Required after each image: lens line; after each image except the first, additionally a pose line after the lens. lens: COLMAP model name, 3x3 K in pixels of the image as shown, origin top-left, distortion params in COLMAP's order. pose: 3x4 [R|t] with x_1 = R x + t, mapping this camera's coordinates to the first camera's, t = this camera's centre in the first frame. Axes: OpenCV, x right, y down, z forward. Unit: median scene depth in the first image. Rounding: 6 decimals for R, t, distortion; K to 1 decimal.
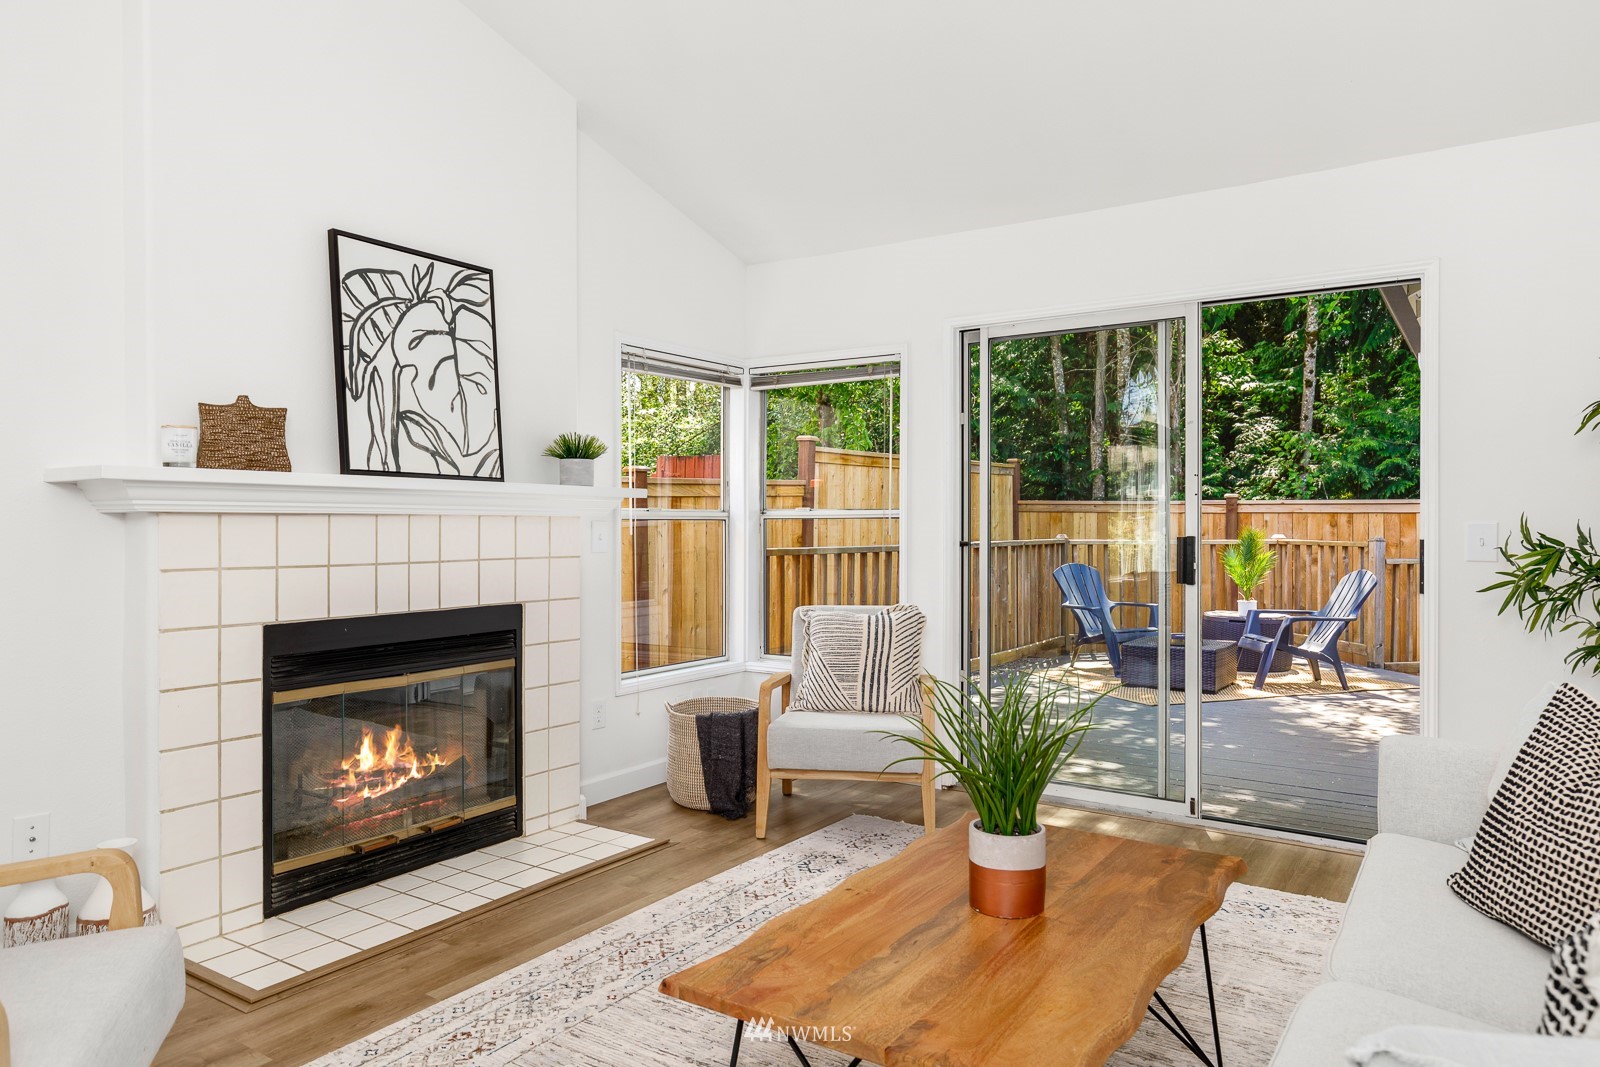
lens RADIAL K [[1025.2, 0, 805.8], [0, 1025.2, 531.4], [0, 0, 1]] dist [0.001469, 0.001110]
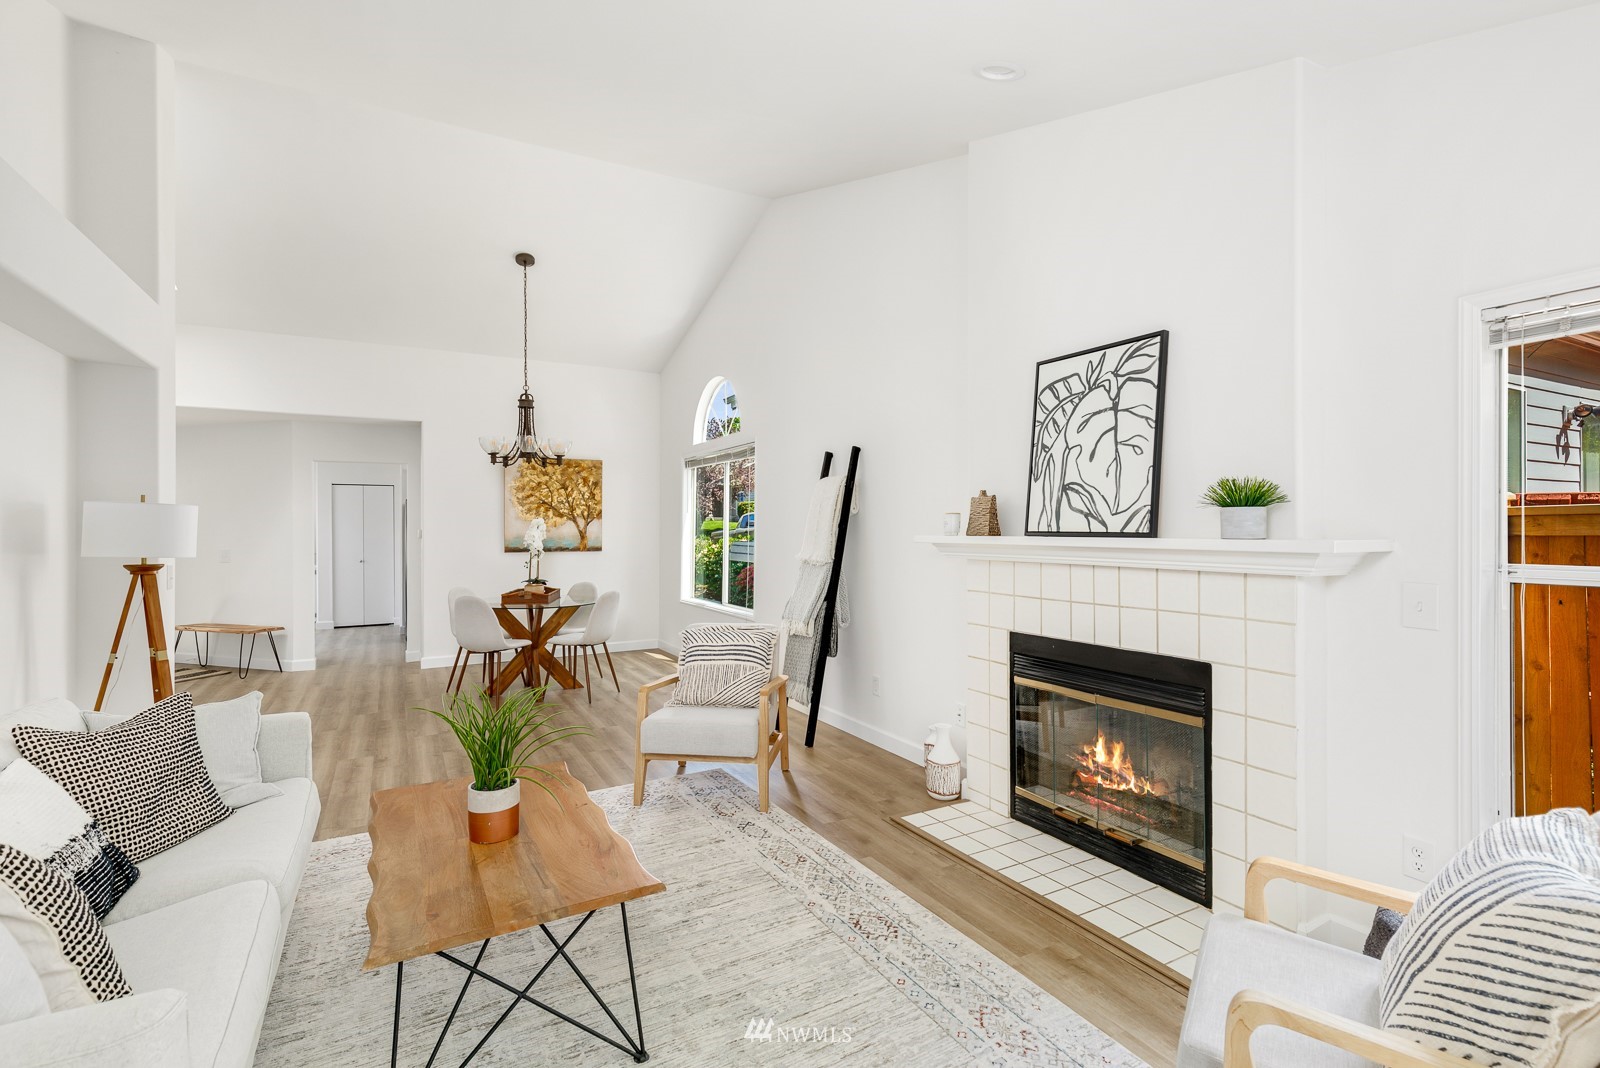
lens RADIAL K [[736.2, 0, 800.0], [0, 736.2, 534.0], [0, 0, 1]] dist [-0.001109, 0.000153]
pose [[-0.455737, 0.005992, -0.890094, 0.531650], [-0.002583, 0.999964, 0.008054, -0.056813], [0.890111, 0.005969, -0.455705, 1.038570]]
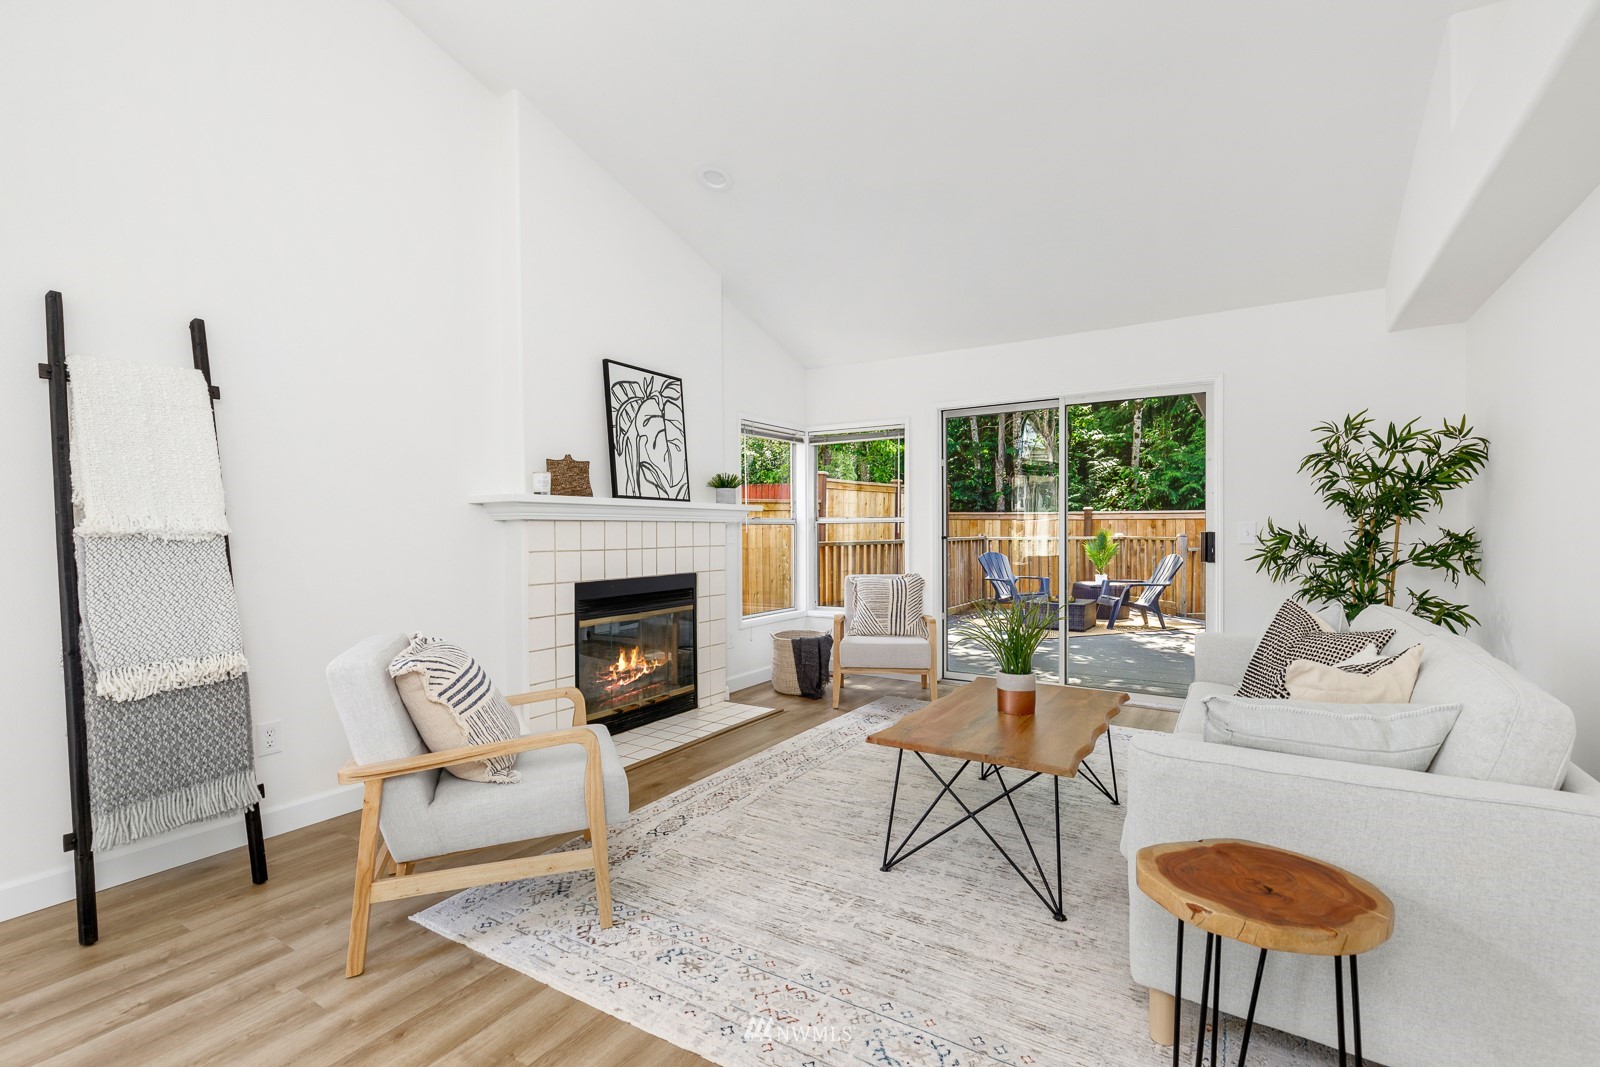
lens RADIAL K [[715.4, 0, 801.0], [0, 715.4, 540.0], [0, 0, 1]] dist [-0.000466, -0.000094]
pose [[0.999670, -0.006526, 0.024846, -0.140245], [0.006367, 0.999959, 0.006482, 0.009302], [-0.024887, -0.006322, 0.999670, -0.212747]]
